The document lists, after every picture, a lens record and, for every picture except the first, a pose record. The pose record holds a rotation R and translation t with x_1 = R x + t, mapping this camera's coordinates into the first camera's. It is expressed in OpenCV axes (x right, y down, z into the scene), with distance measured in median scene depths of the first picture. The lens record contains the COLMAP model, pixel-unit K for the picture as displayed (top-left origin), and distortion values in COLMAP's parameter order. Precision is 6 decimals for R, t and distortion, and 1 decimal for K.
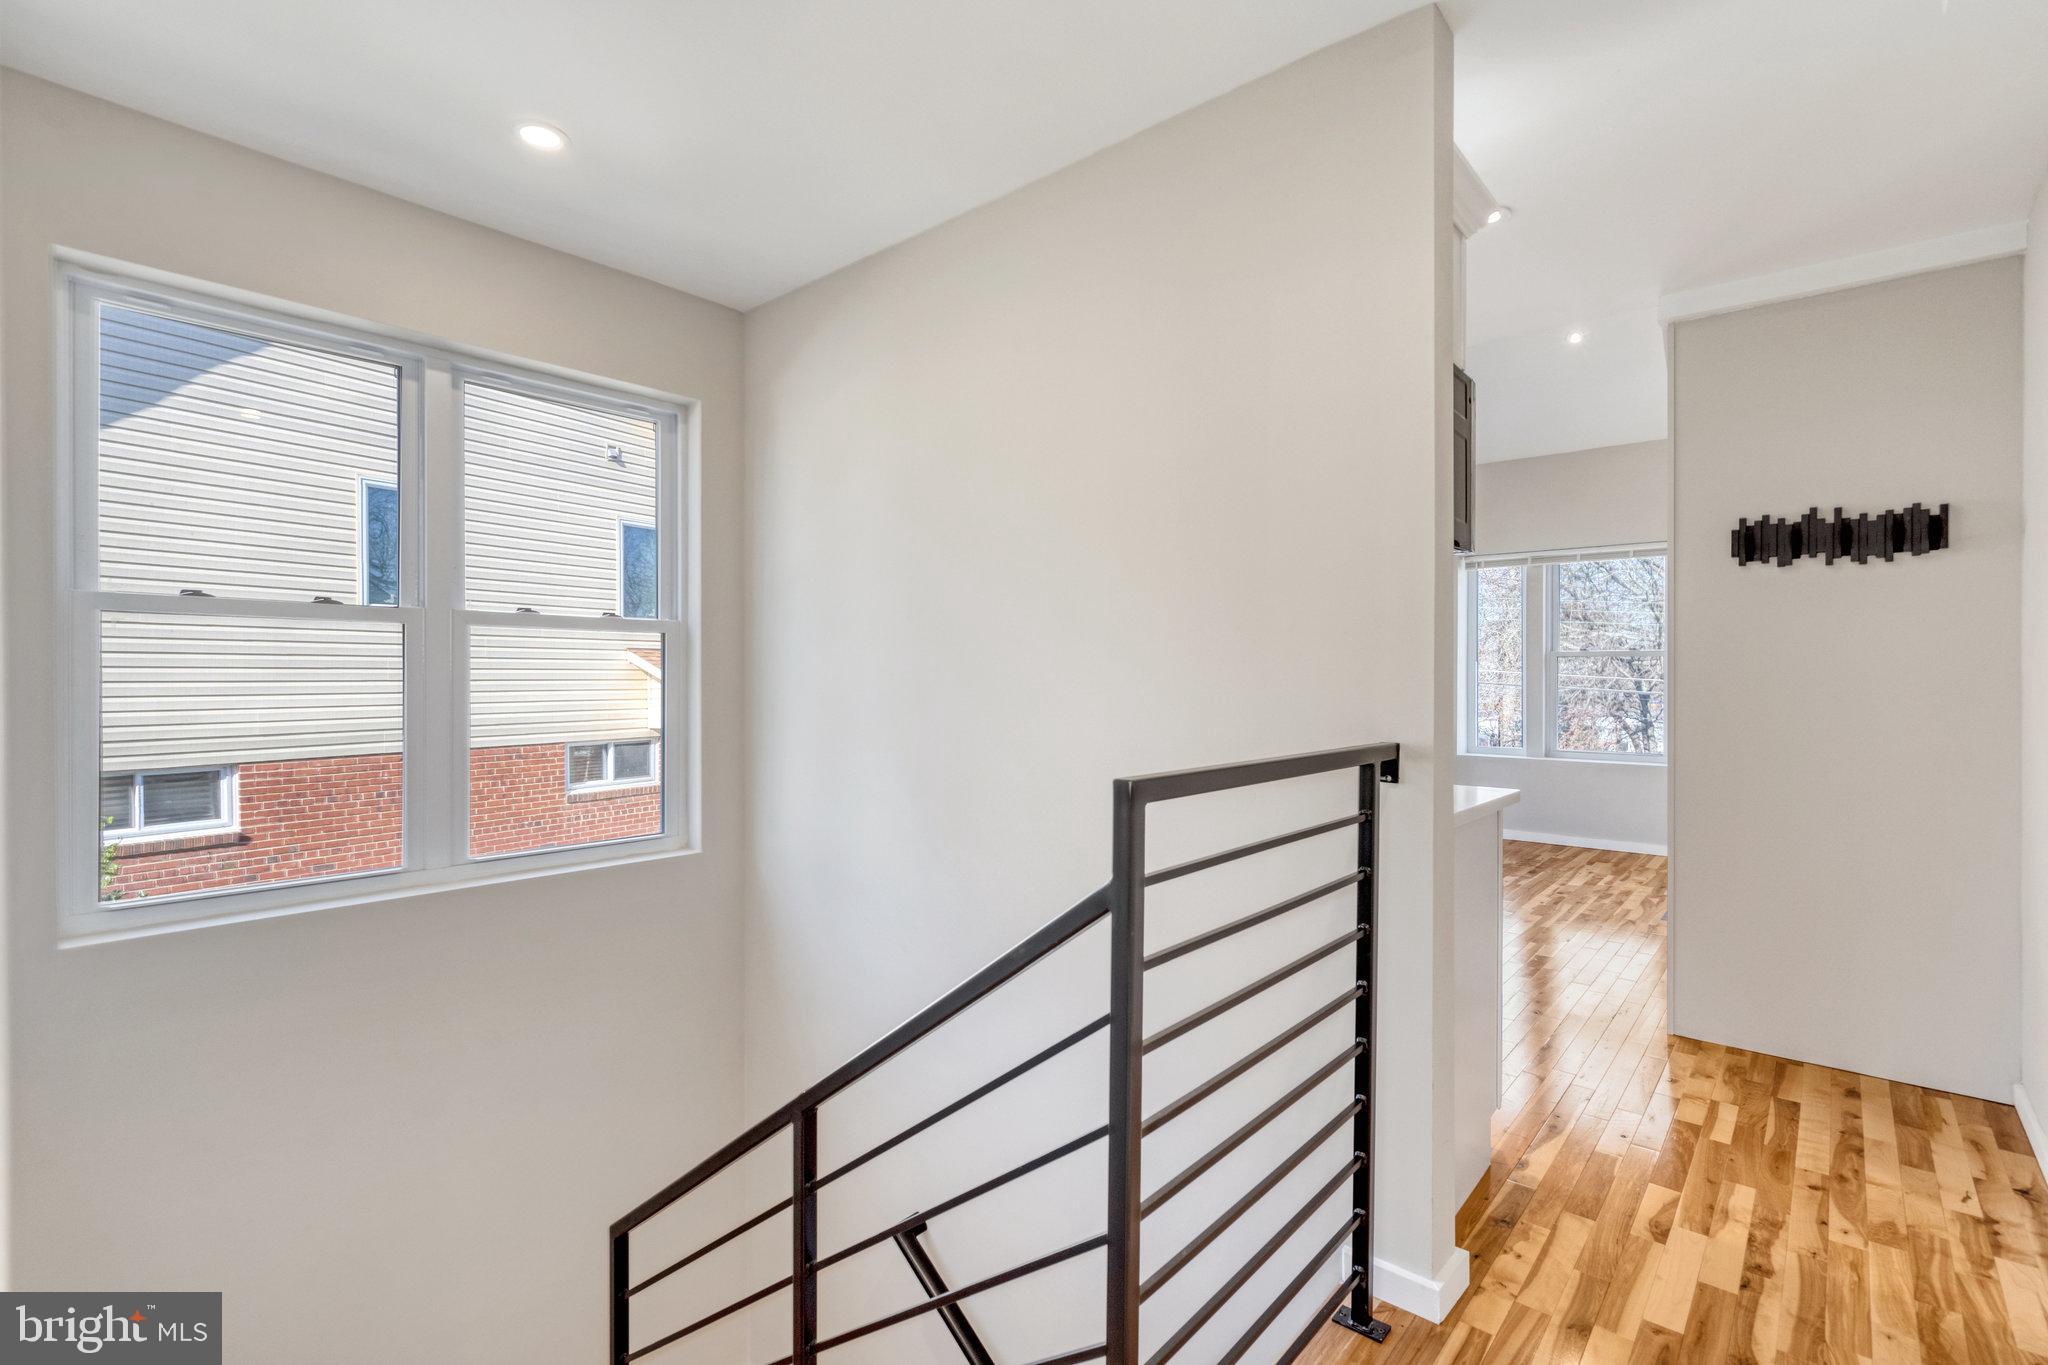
lens RADIAL K [[939.6, 0, 1018.3], [0, 939.6, 683.6], [0, 0, 1]] dist [-0.004161, 0.000863]
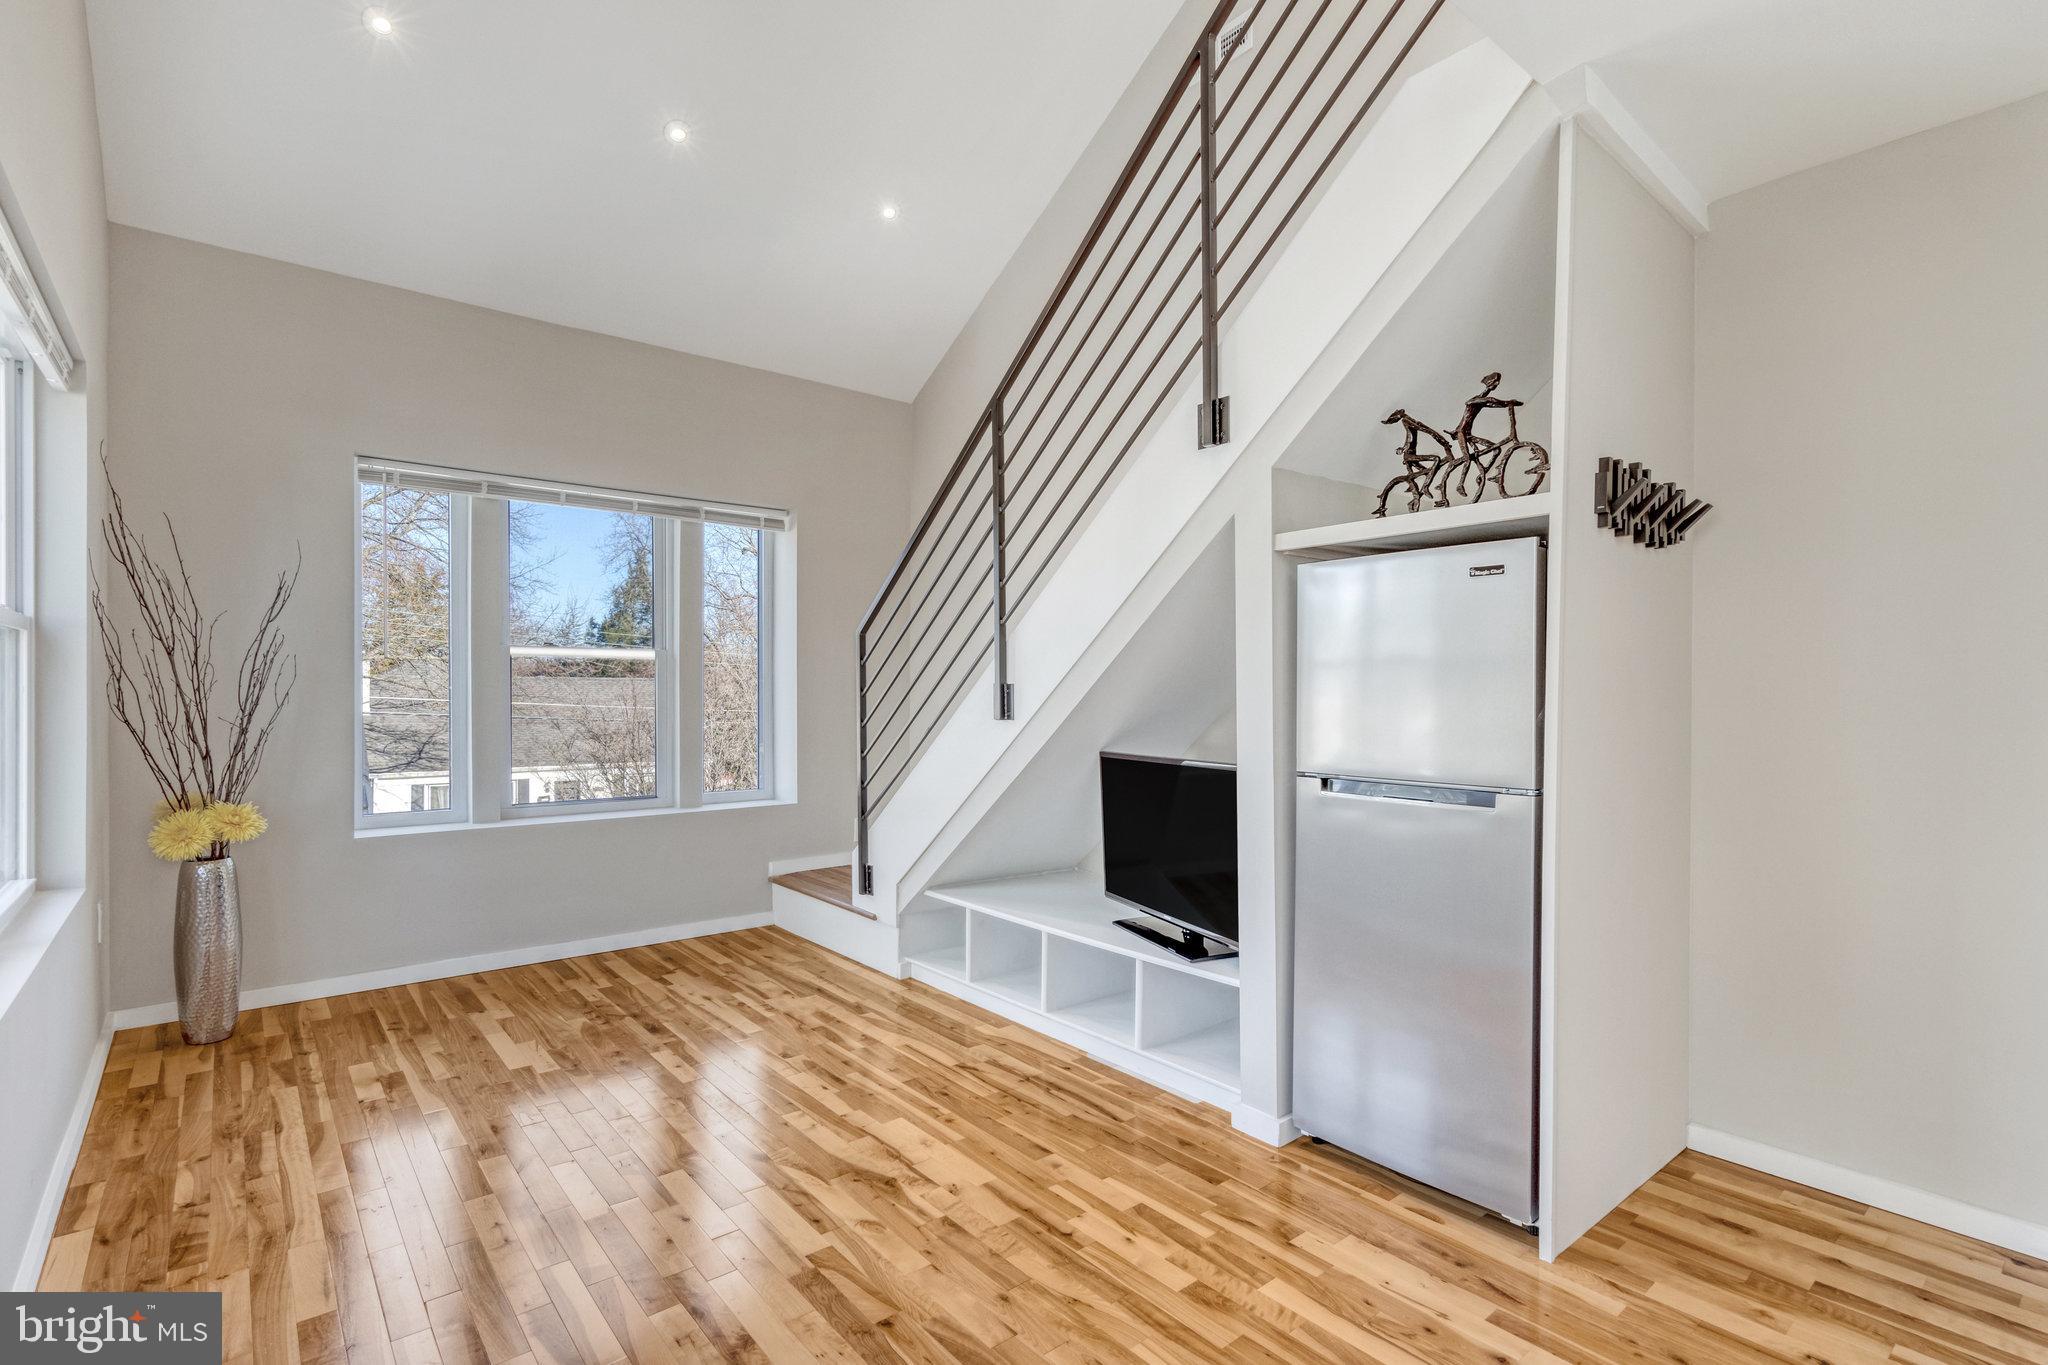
lens RADIAL K [[970.4, 0, 1024.0], [0, 970.4, 682.5], [0, 0, 1]] dist [-0.000681, 0.000304]
pose [[0.157709, 0.002955, 0.987481, 0.000397], [0.006341, 0.999972, -0.004005, -0.004096], [-0.987465, 0.006893, 0.157686, 0.453121]]
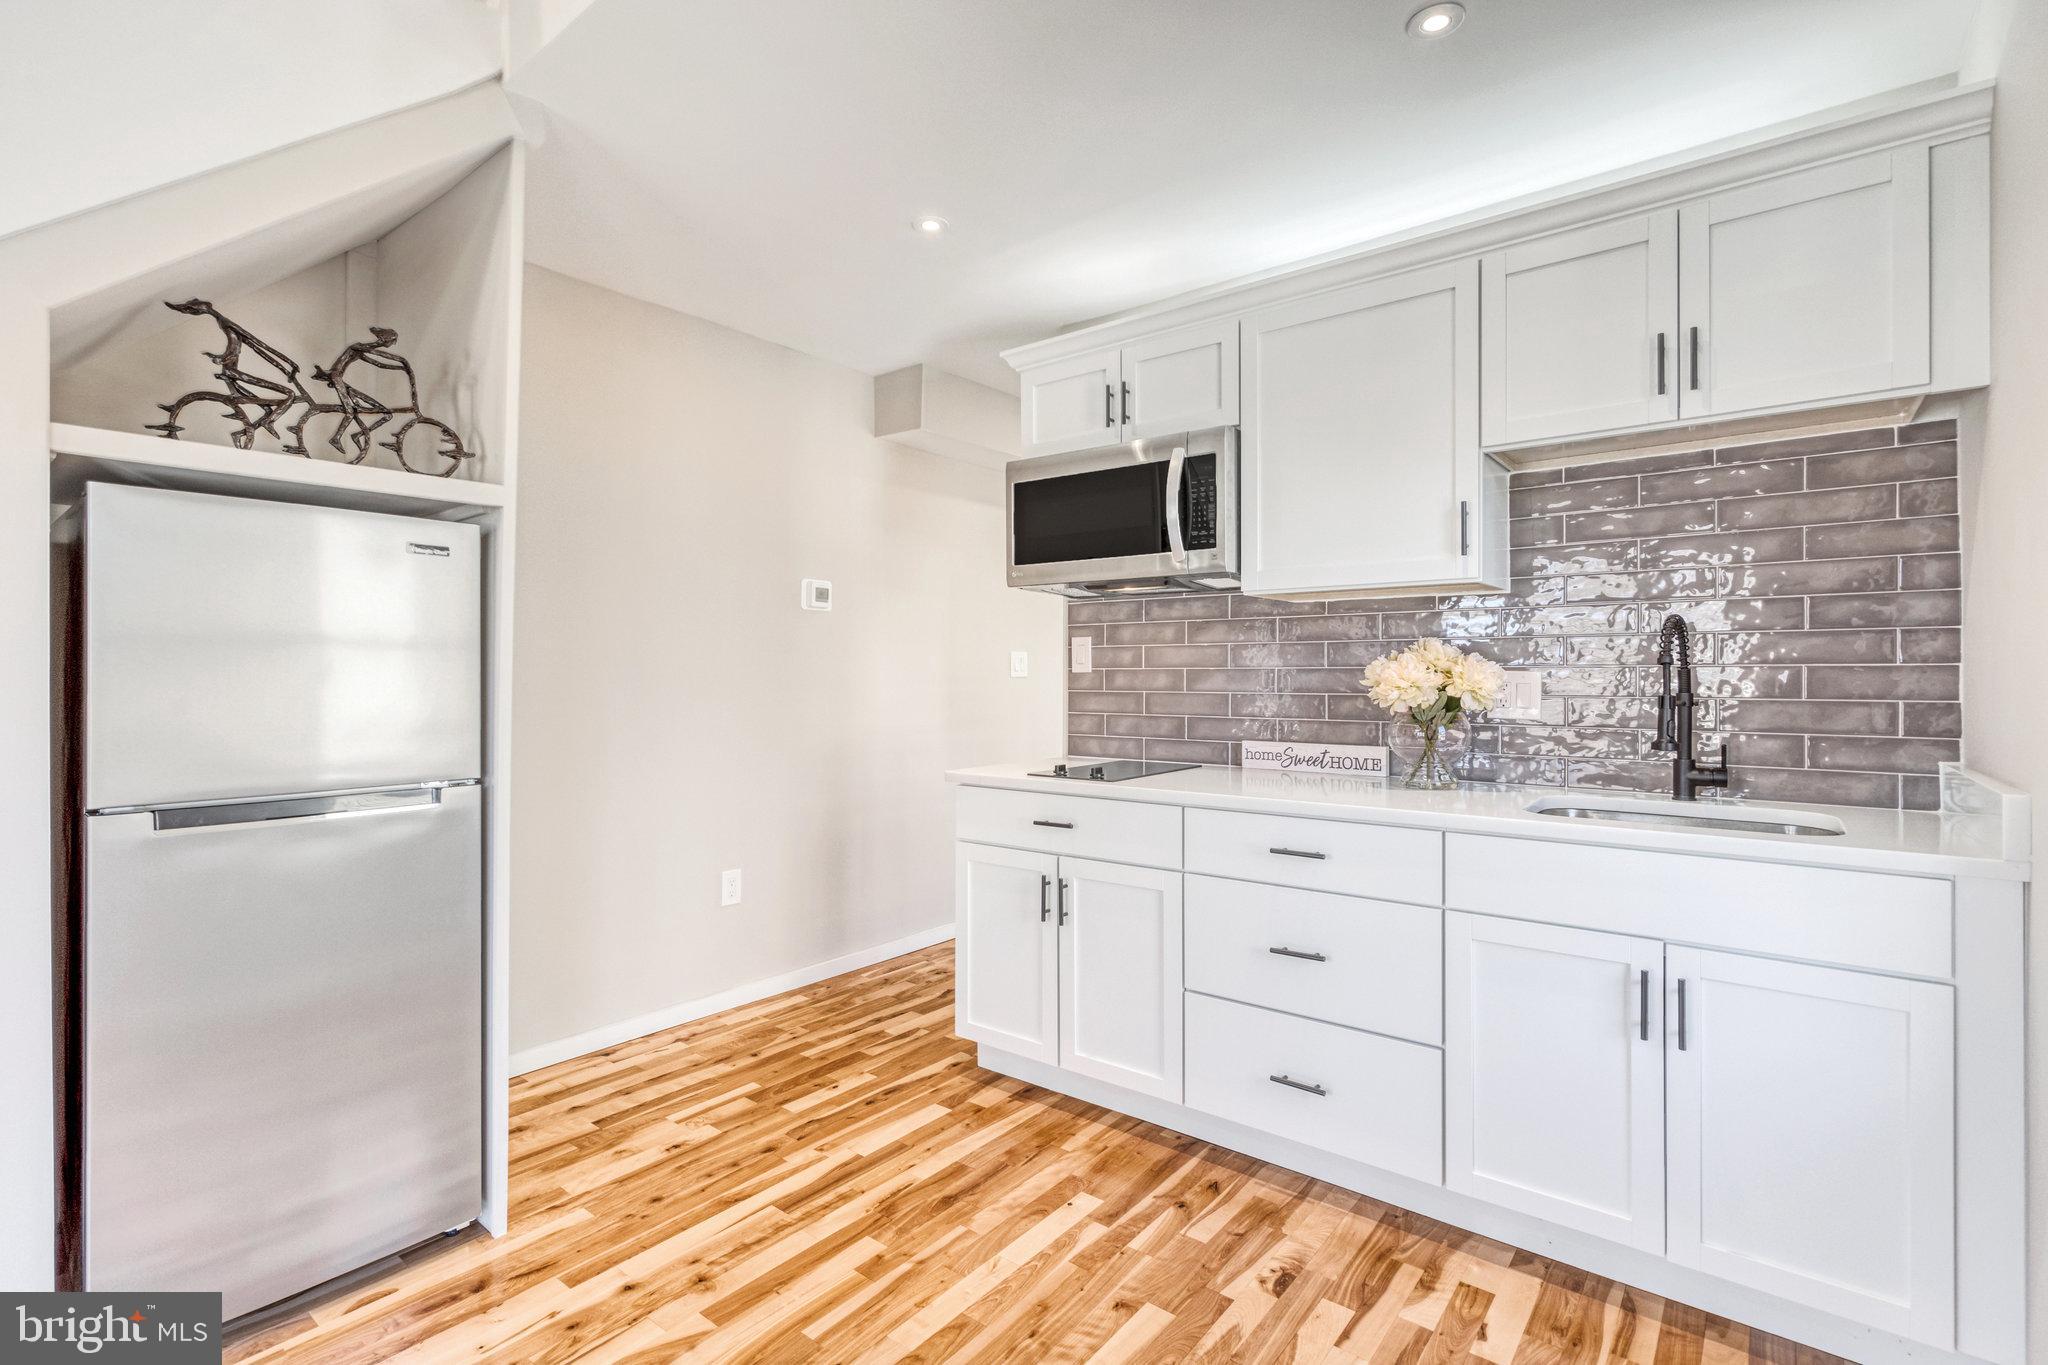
lens RADIAL K [[948.0, 0, 1013.1], [0, 948.0, 672.3], [0, 0, 1]] dist [-0.000492, 0.000384]
pose [[-0.999198, -0.001313, -0.040031, 0.135665], [-0.001448, 0.999993, 0.003344, -0.004927], [0.040026, 0.003400, -0.999193, 0.606160]]
